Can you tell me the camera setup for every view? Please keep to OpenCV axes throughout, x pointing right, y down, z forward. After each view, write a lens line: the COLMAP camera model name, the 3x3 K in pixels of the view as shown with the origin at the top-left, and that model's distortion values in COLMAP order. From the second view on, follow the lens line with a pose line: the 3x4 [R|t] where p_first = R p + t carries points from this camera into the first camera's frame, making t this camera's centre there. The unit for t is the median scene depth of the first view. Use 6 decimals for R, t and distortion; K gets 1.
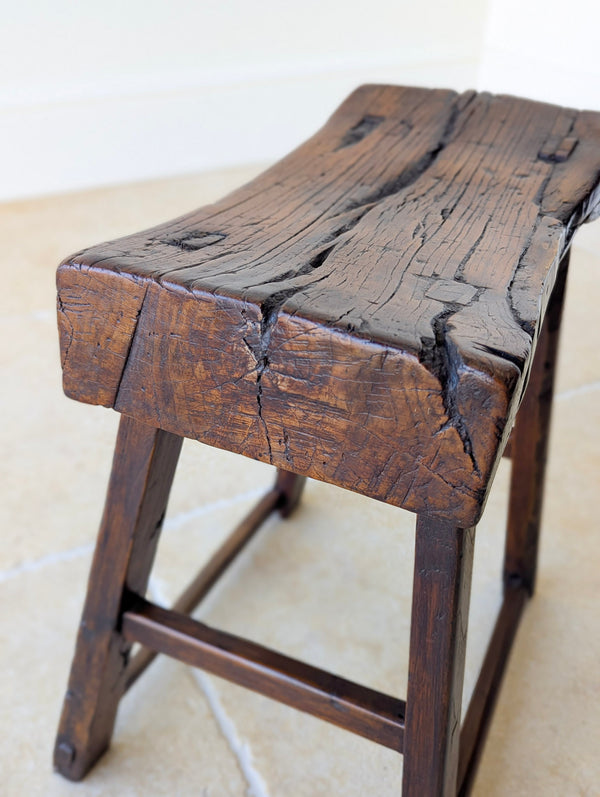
lens RADIAL K [[873.5, 0, 300.0], [0, 873.5, 398.5], [0, 0, 1]] dist [0.042193, -0.033681]
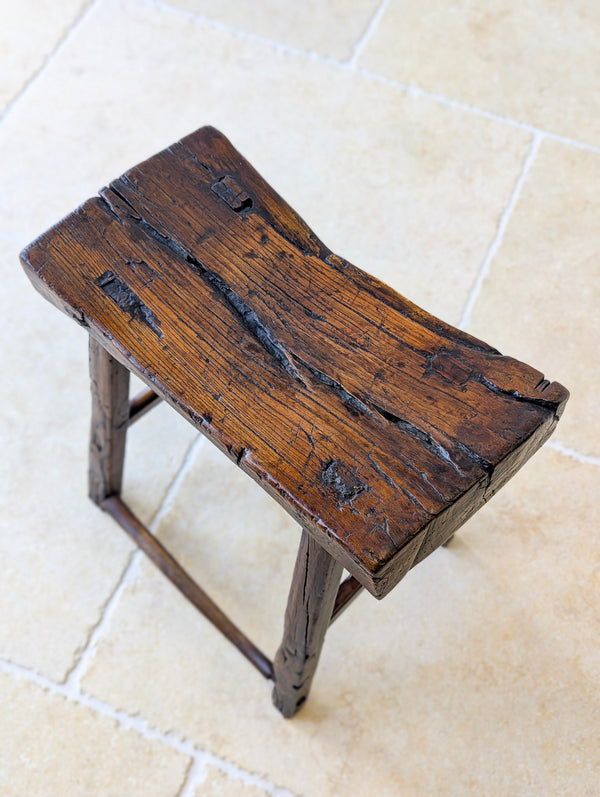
lens RADIAL K [[864.1, 0, 318.8], [0, 864.1, 403.8], [0, 0, 1]] dist [0.106102, -0.245621]
pose [[0.329361, -0.854527, 0.401628, -0.584032], [0.505884, 0.518862, 0.689103, -1.228244], [-0.797247, -0.023786, 0.603185, 0.134396]]
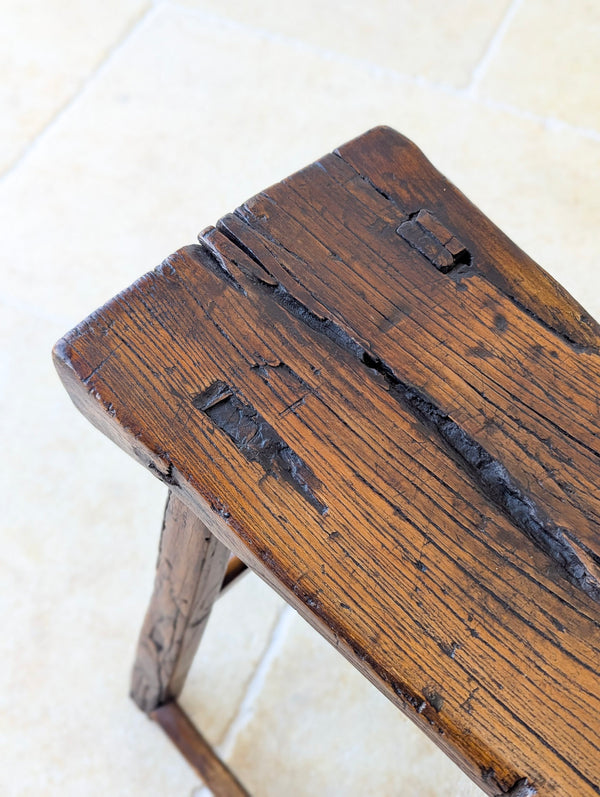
lens RADIAL K [[867.7, 0, 309.2], [0, 867.7, 393.0], [0, 0, 1]] dist [0.124785, -0.382789]
pose [[0.347293, -0.812483, 0.468251, -0.237282], [0.510200, 0.582669, 0.632608, -0.933489], [-0.786819, 0.019201, 0.616886, 0.818642]]
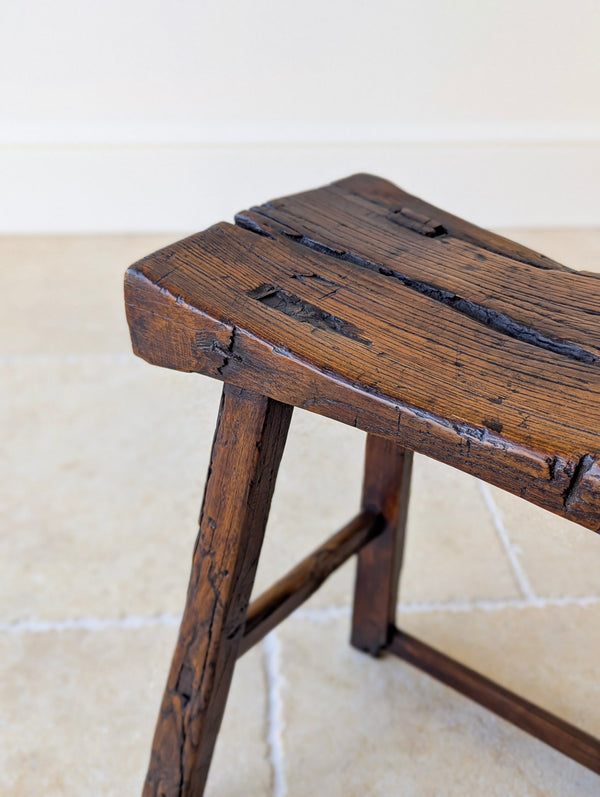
lens RADIAL K [[873.5, 0, 300.0], [0, 873.5, 398.5], [0, 0, 1]] dist [0.042193, -0.033681]
pose [[0.240385, -0.534087, 0.810534, -0.758730], [0.529247, 0.772098, 0.351798, -0.688379], [-0.813703, 0.344406, 0.468265, 0.938985]]
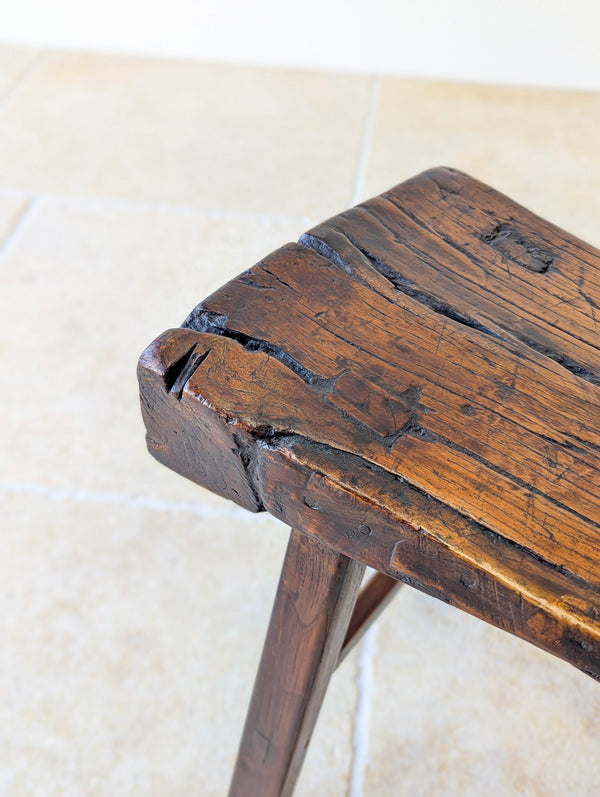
lens RADIAL K [[873.5, 0, 300.0], [0, 873.5, 398.5], [0, 0, 1]] dist [0.042193, -0.033681]
pose [[-0.226587, 0.667793, -0.709021, 0.689635], [-0.560238, 0.506118, 0.655728, -0.563460], [0.796738, 0.545800, 0.259443, 0.618347]]
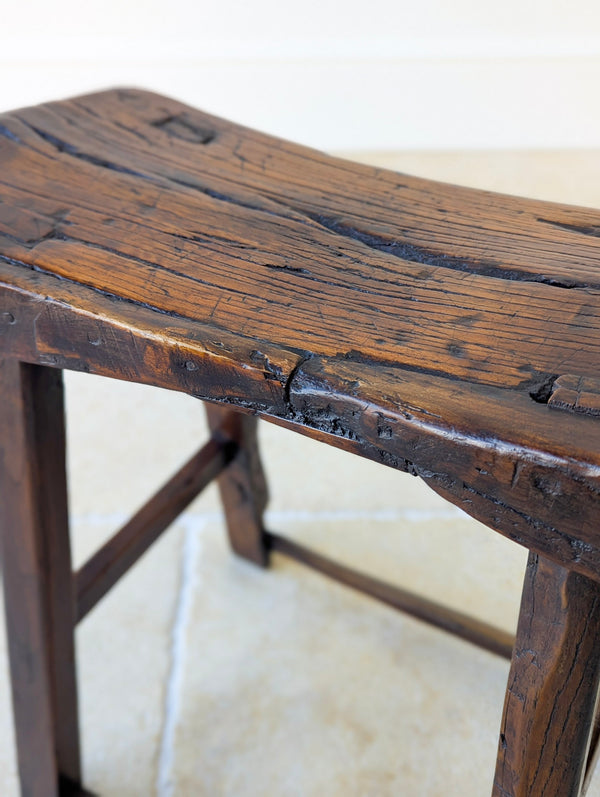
lens RADIAL K [[877.0, 0, 302.4], [0, 877.0, 378.3], [0, 0, 1]] dist [0.021360, -0.049442]
pose [[-0.079022, 0.556427, -0.827130, 0.903424], [-0.551430, 0.666824, 0.501269, -0.574844], [0.830470, 0.495715, 0.254137, 0.948245]]
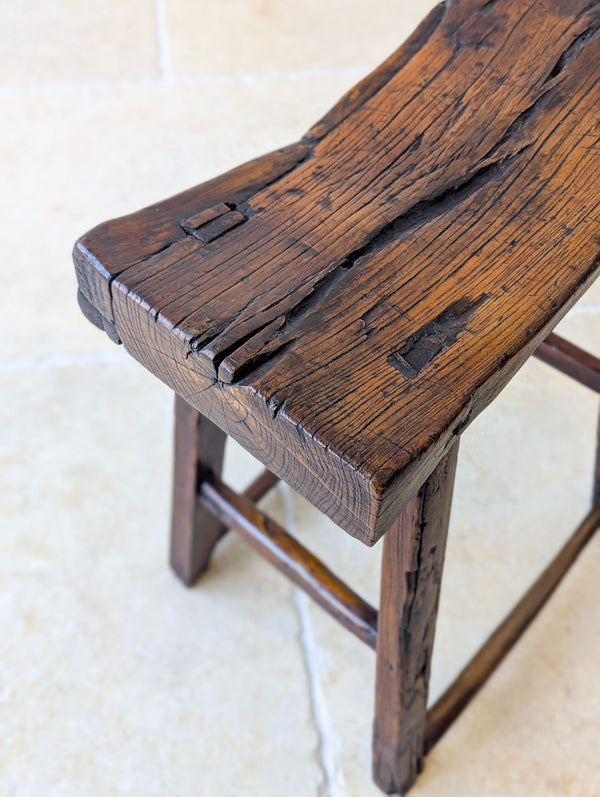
lens RADIAL K [[877.0, 0, 302.4], [0, 877.0, 378.3], [0, 0, 1]] dist [0.021360, -0.049442]
pose [[-0.959203, -0.249327, 0.133286, 0.094212], [0.114807, 0.087312, 0.989543, -1.375444], [-0.258357, 0.964475, -0.055125, 1.498423]]
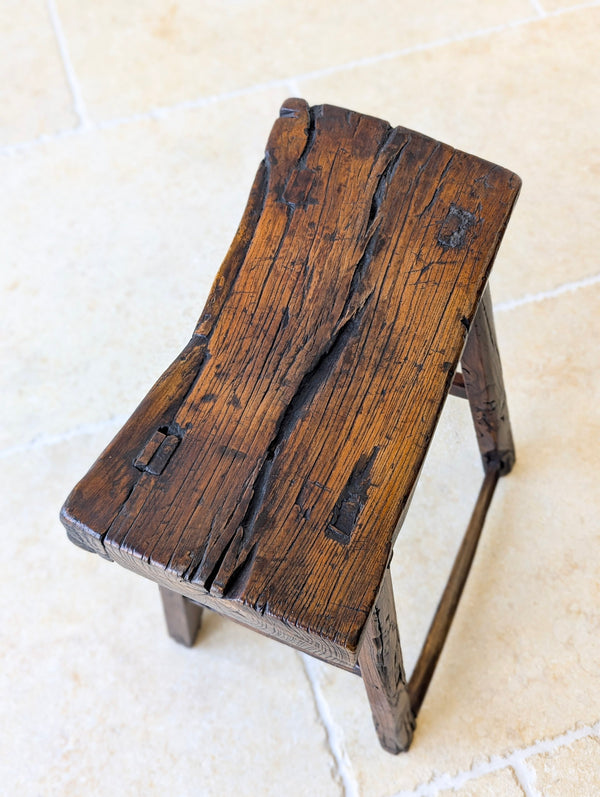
lens RADIAL K [[867.7, 0, 309.2], [0, 867.7, 393.0], [0, 0, 1]] dist [0.124785, -0.382789]
pose [[-0.999056, 0.039623, -0.017787, 0.172867], [-0.020654, -0.073146, 0.997107, -1.672110], [0.038207, 0.996534, 0.073895, 1.112425]]
